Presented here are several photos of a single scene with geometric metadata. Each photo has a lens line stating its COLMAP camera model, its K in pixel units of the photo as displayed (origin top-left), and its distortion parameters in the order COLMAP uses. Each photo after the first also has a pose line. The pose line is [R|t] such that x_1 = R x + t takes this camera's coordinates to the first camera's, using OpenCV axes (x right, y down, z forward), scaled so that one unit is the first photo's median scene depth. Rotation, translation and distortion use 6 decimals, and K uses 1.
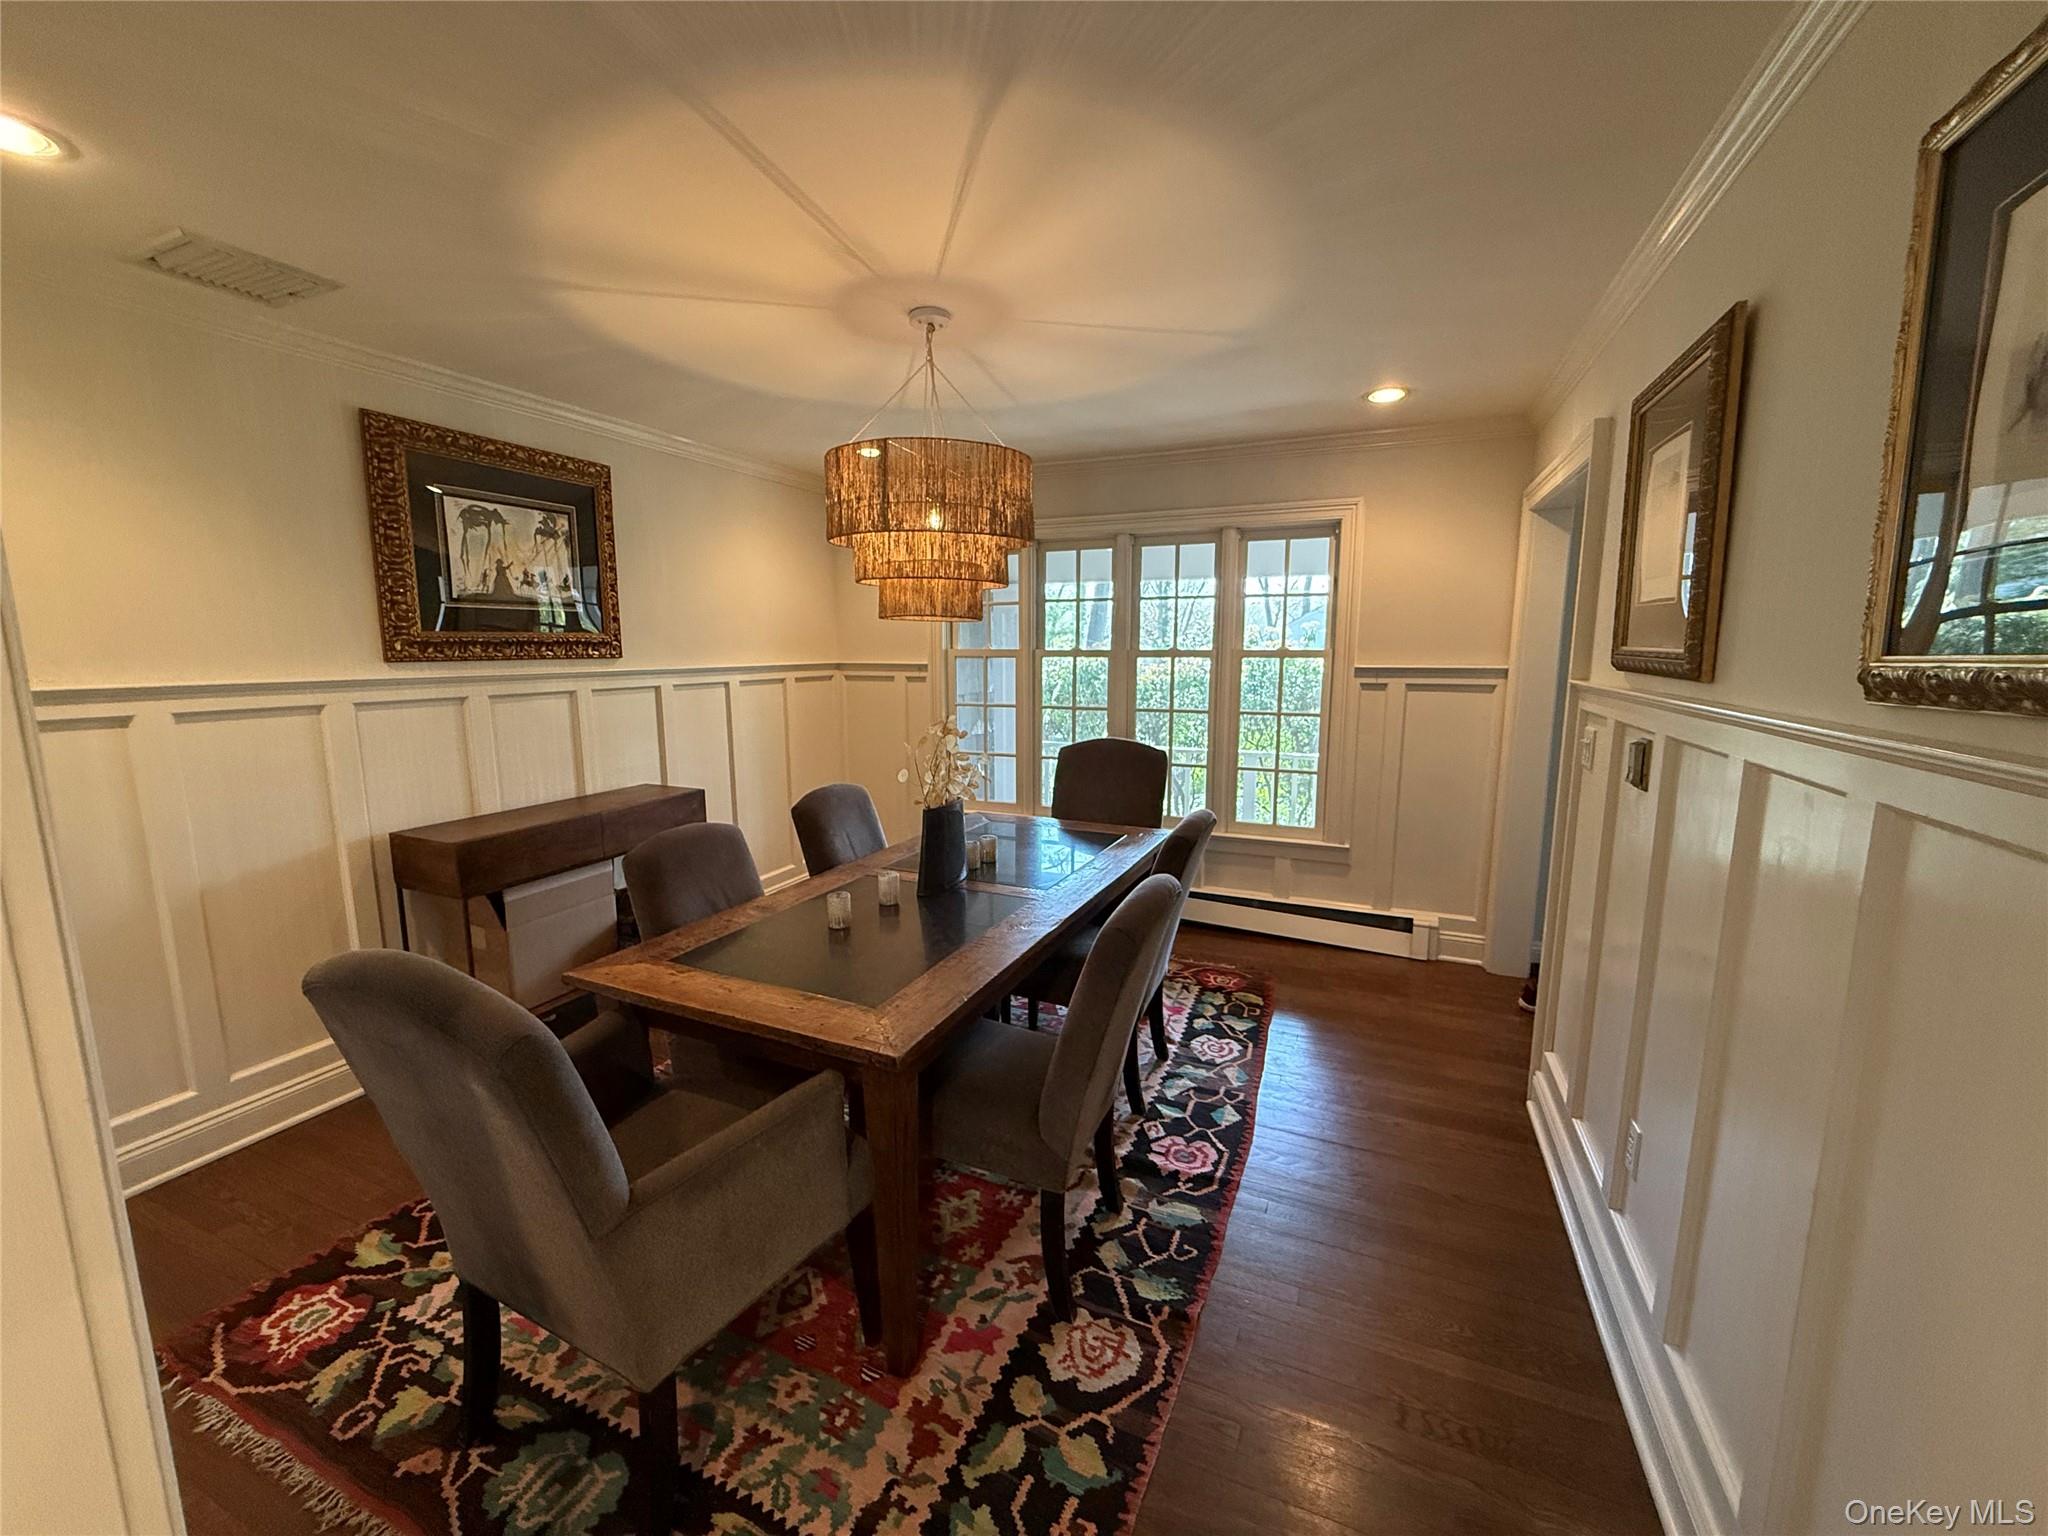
lens RADIAL K [[810.0, 0, 1014.4], [0, 810.0, 765.3], [0, 0, 1]] dist [-0.003569, -0.000220]
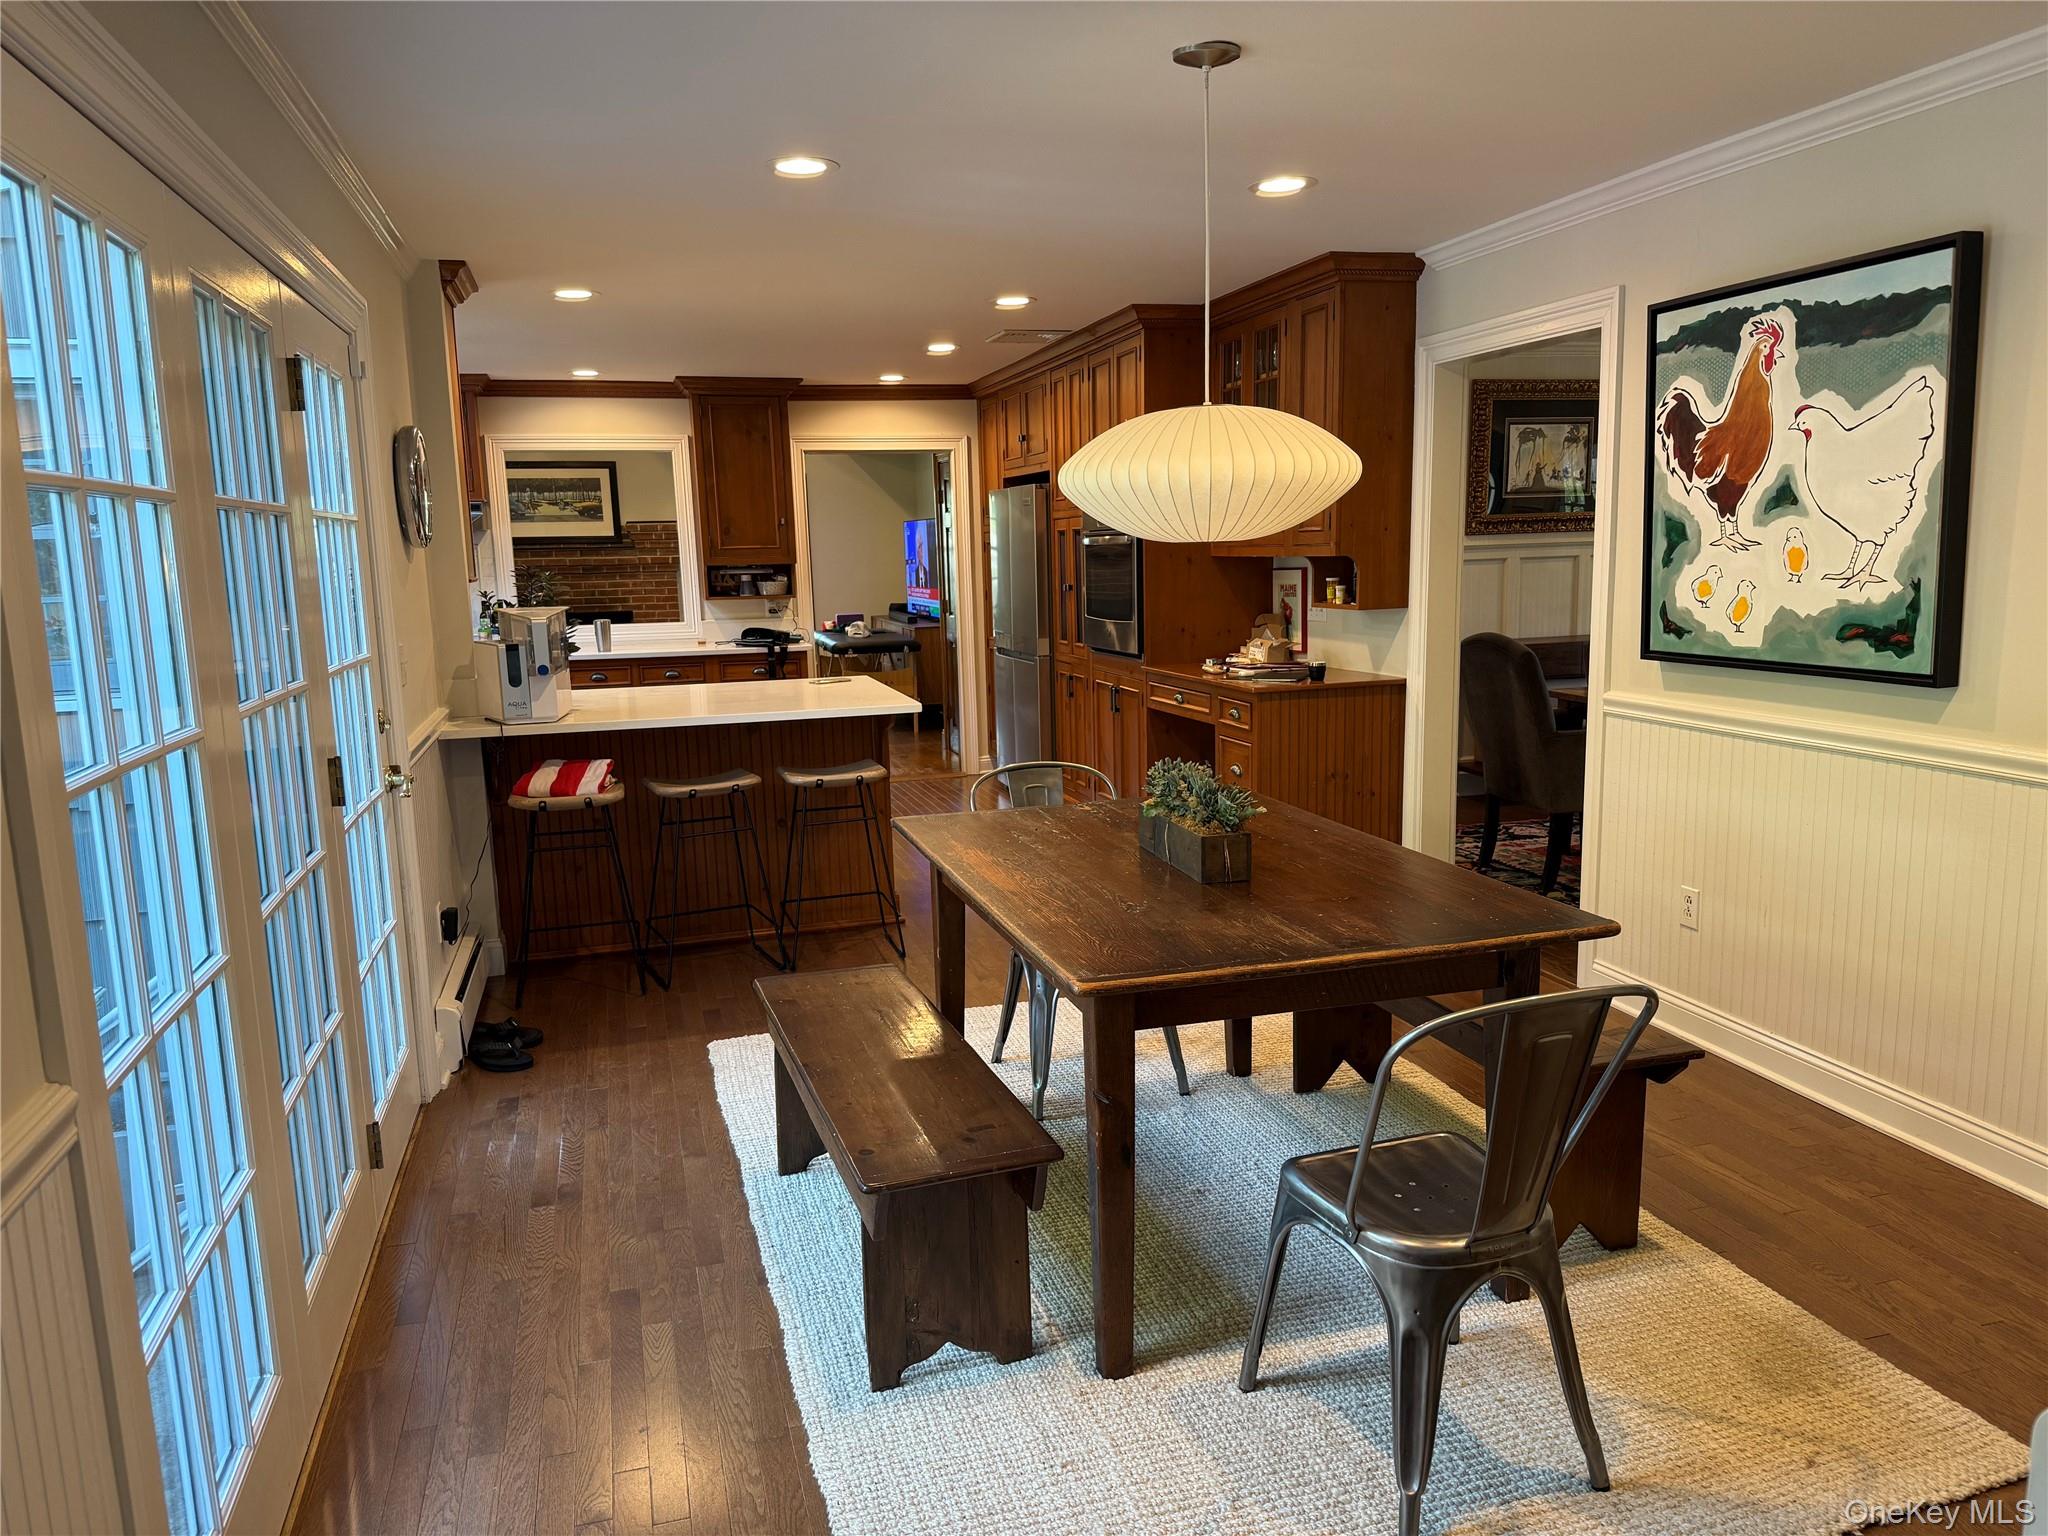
lens RADIAL K [[1412.9, 0, 1027.7], [0, 1412.9, 773.7], [0, 0, 1]] dist [0.050370, -0.003789]
pose [[0.643375, 0.109397, -0.757694, 0.797024], [-0.088635, 0.993726, 0.068214, 0.212856], [0.760403, 0.023271, 0.649035, -1.387030]]
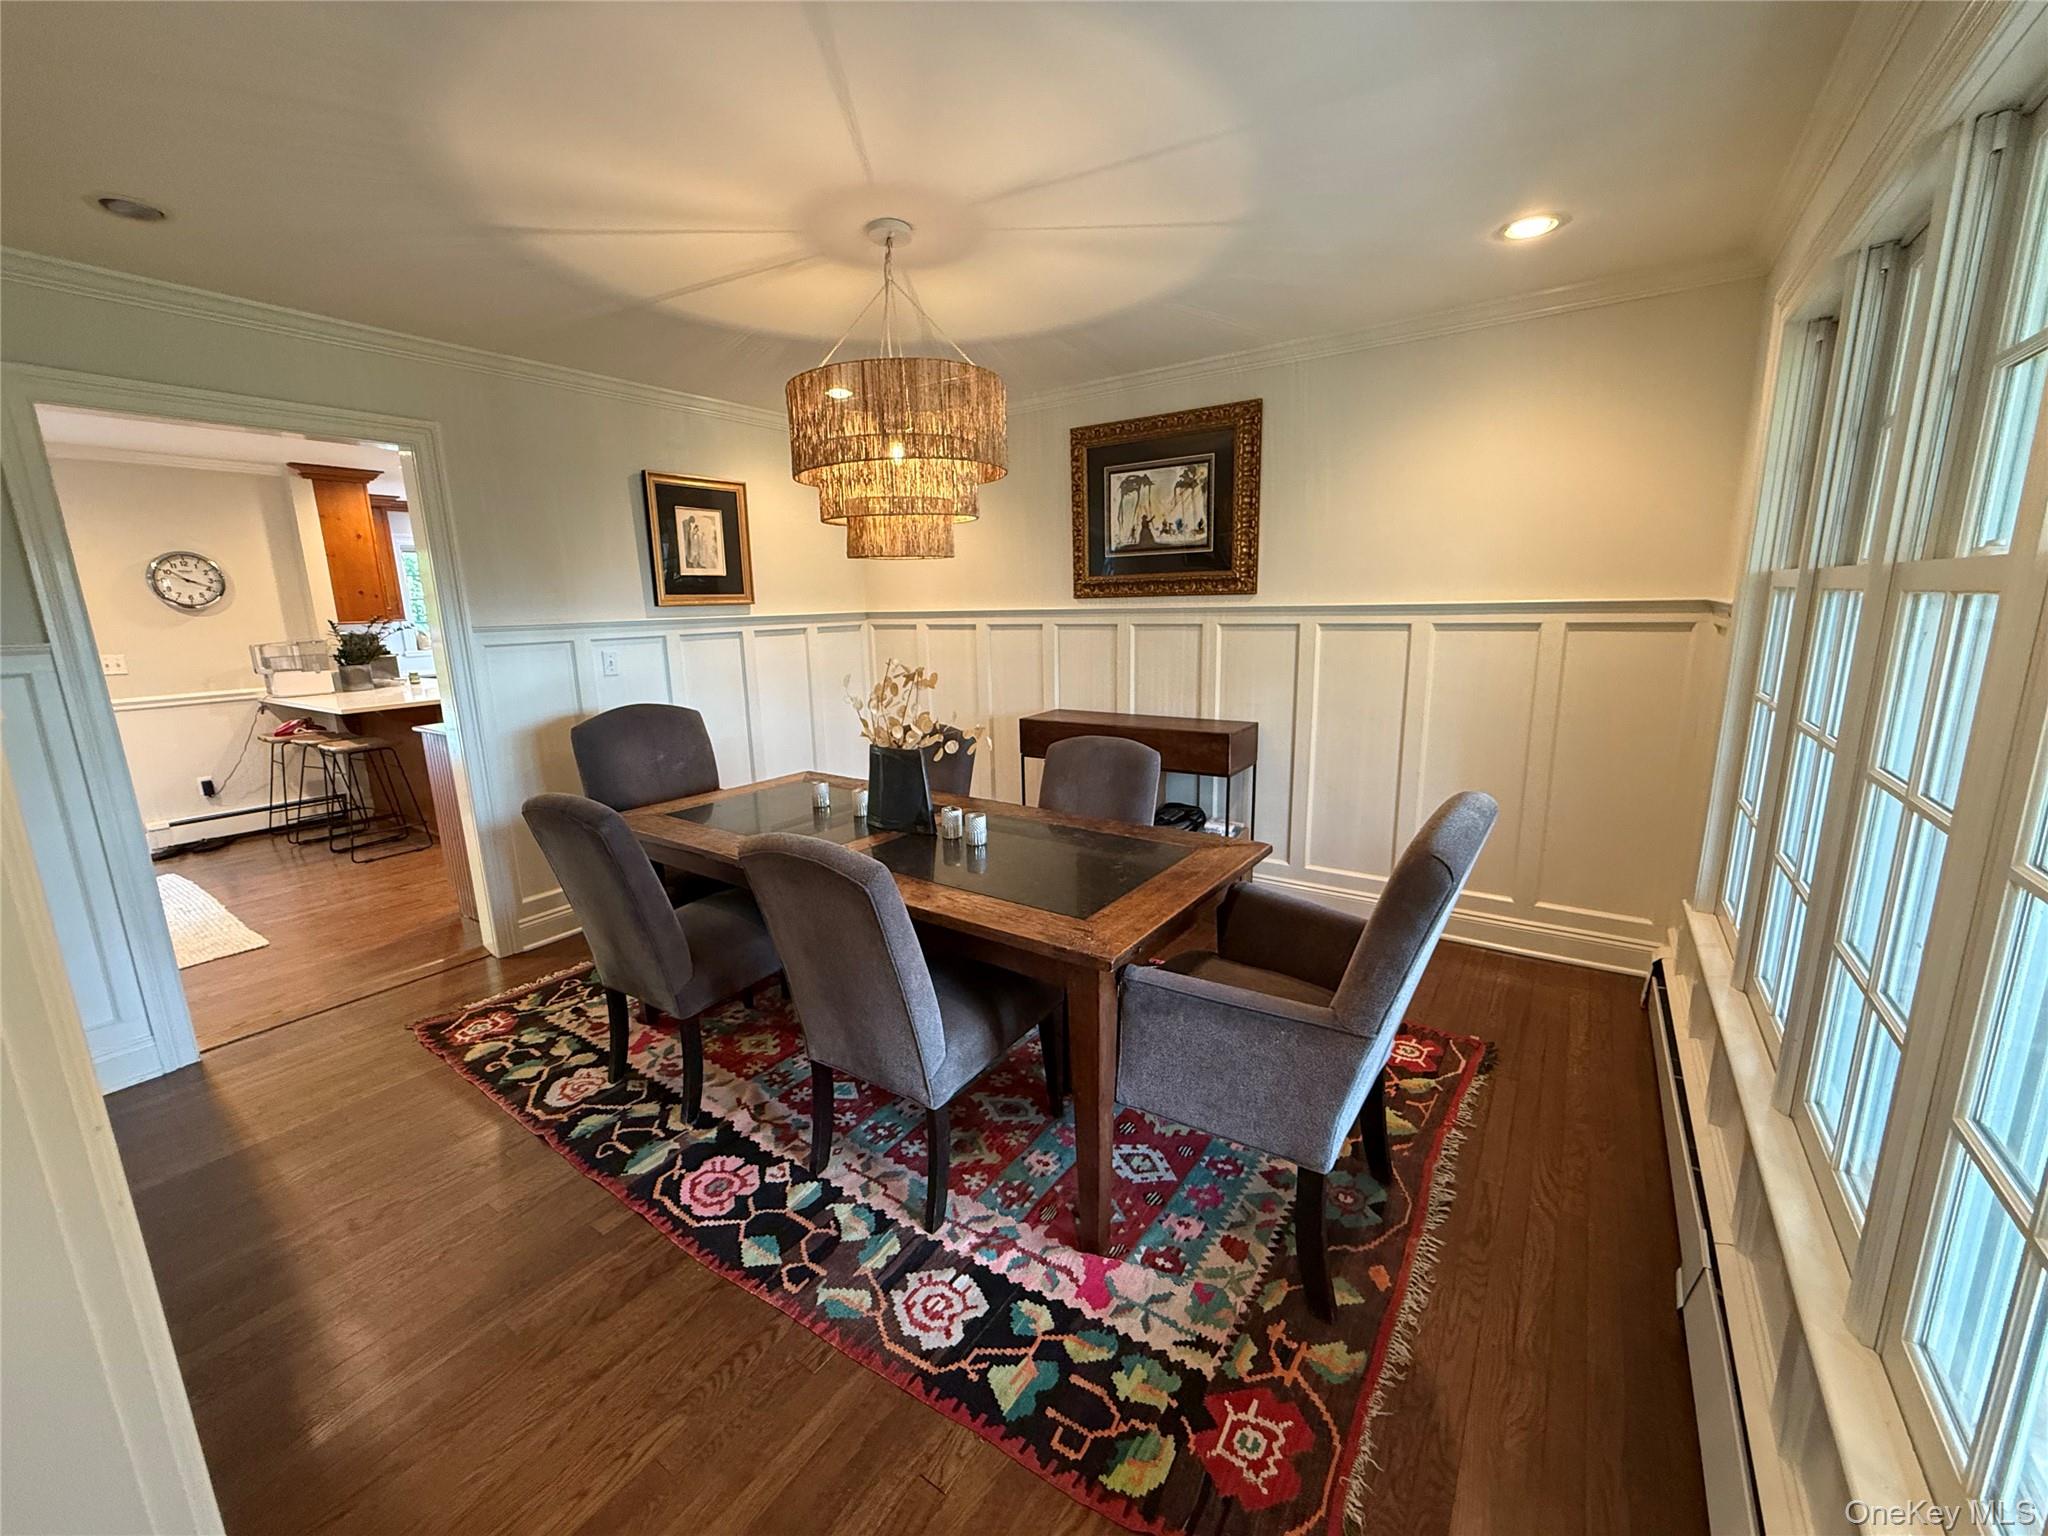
lens RADIAL K [[810.0, 0, 1034.8], [0, 810.0, 772.1], [0, 0, 1]] dist [-0.003569, -0.000220]
pose [[-0.175052, 0.217872, -0.960150, 0.713996], [-0.117304, 0.963647, 0.240052, -0.157661], [0.977546, 0.154651, -0.143131, 1.113680]]
